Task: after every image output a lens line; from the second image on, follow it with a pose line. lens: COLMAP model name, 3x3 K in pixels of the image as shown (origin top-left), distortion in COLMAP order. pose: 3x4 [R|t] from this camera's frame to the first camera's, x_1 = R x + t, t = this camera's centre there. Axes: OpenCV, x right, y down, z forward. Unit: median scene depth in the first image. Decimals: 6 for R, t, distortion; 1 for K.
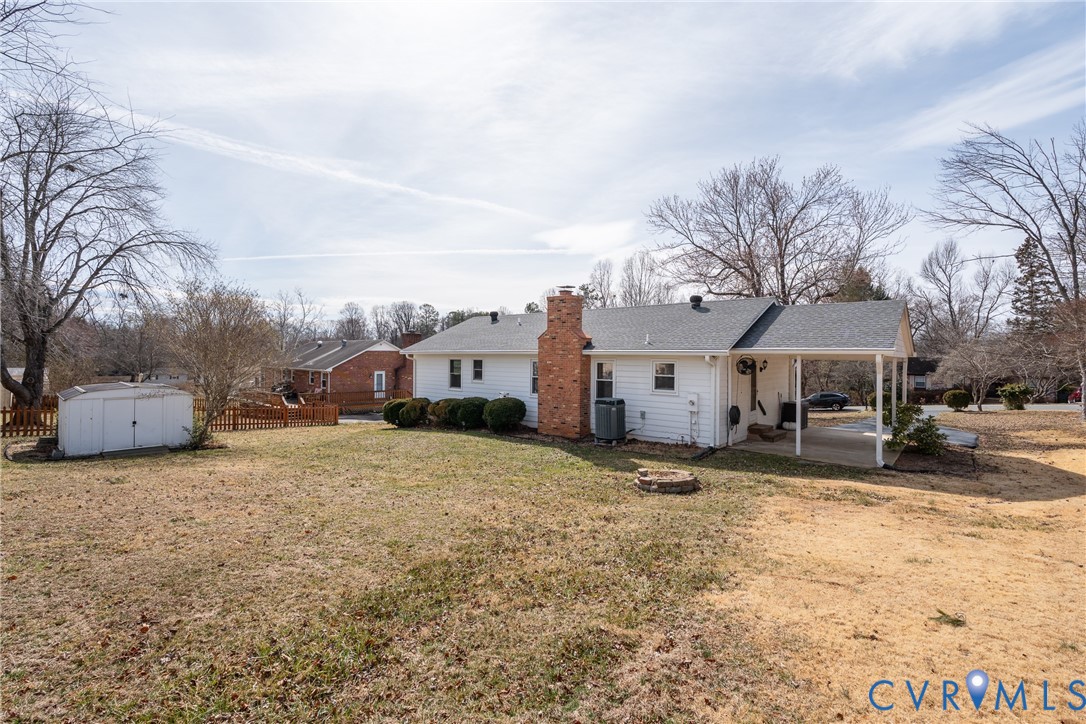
lens RADIAL K [[481.9, 0, 535.1], [0, 481.9, 356.4], [0, 0, 1]] dist [-0.009179, 0.002229]
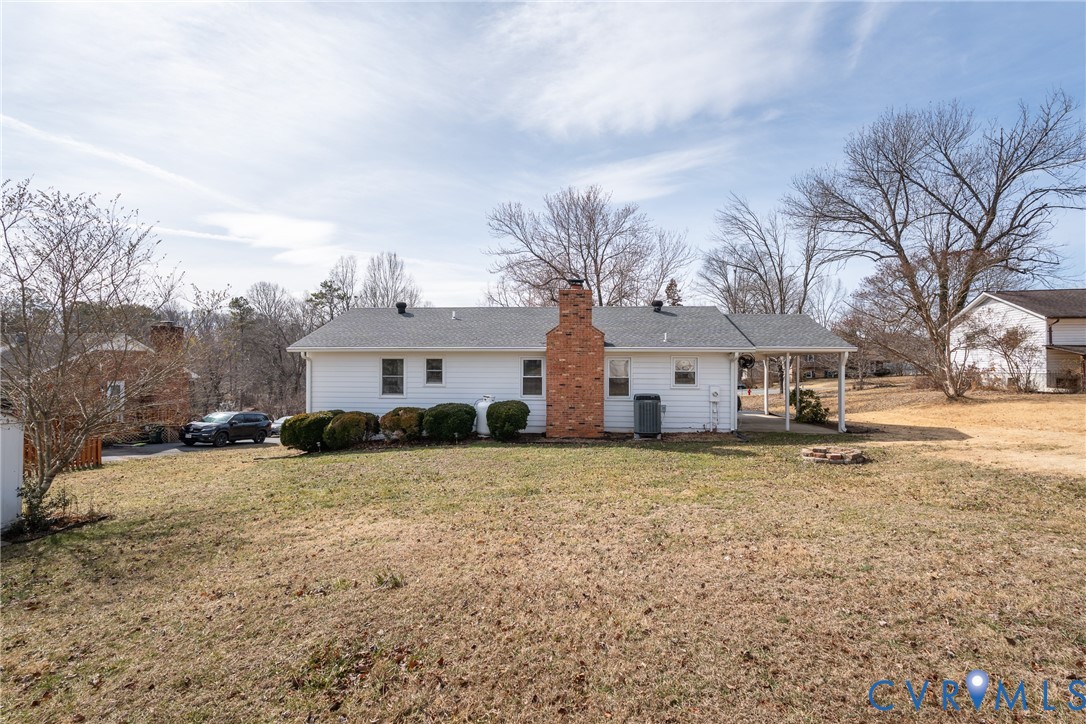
lens RADIAL K [[481.9, 0, 539.8], [0, 481.9, 366.9], [0, 0, 1]] dist [-0.009179, 0.002229]
pose [[0.807633, -0.007868, 0.589633, -0.437721], [0.004393, 0.999964, 0.007326, 0.014532], [-0.589669, -0.003327, 0.807638, 0.213332]]
